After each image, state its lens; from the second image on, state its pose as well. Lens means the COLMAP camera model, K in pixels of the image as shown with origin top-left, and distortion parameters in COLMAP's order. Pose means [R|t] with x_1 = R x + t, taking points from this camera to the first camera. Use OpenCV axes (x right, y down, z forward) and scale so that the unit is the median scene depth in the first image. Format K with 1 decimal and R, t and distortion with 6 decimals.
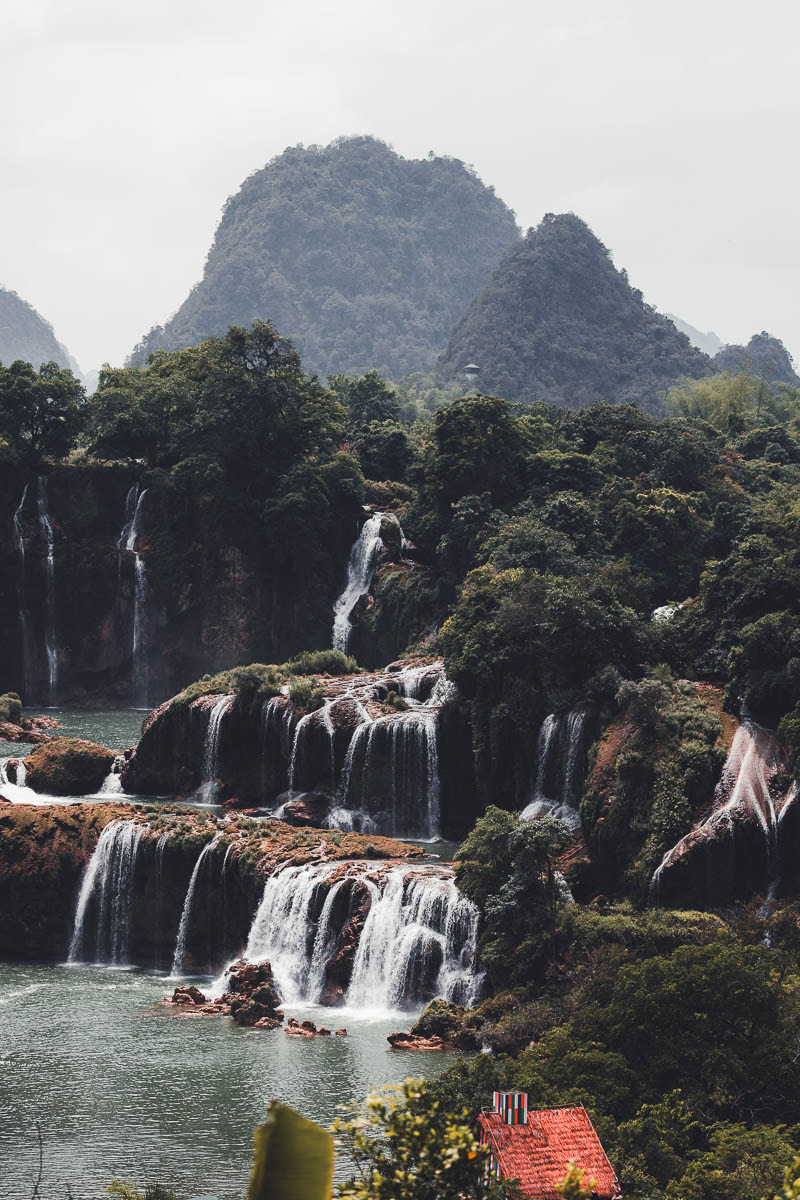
lens RADIAL K [[3459.6, 0, 399.9], [0, 3459.6, 599.0], [0, 0, 1]] dist [-0.121663, 0.000000]
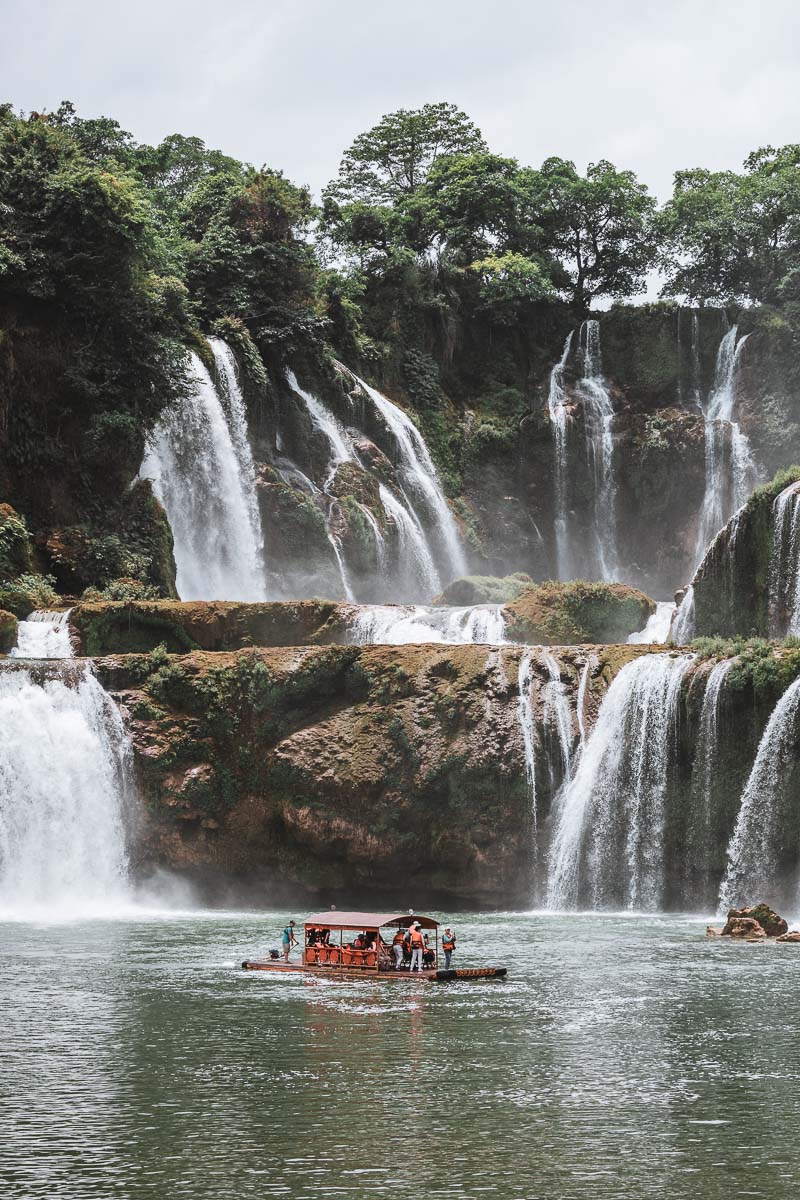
lens RADIAL K [[3459.6, 0, 400.0], [0, 3459.6, 600.4], [0, 0, 1]] dist [-0.121663, 0.000000]
pose [[0.978836, -0.035818, -0.201490, -0.008327], [0.019753, 0.996504, -0.081182, 0.098189], [0.203693, 0.075483, 0.976121, 0.452621]]
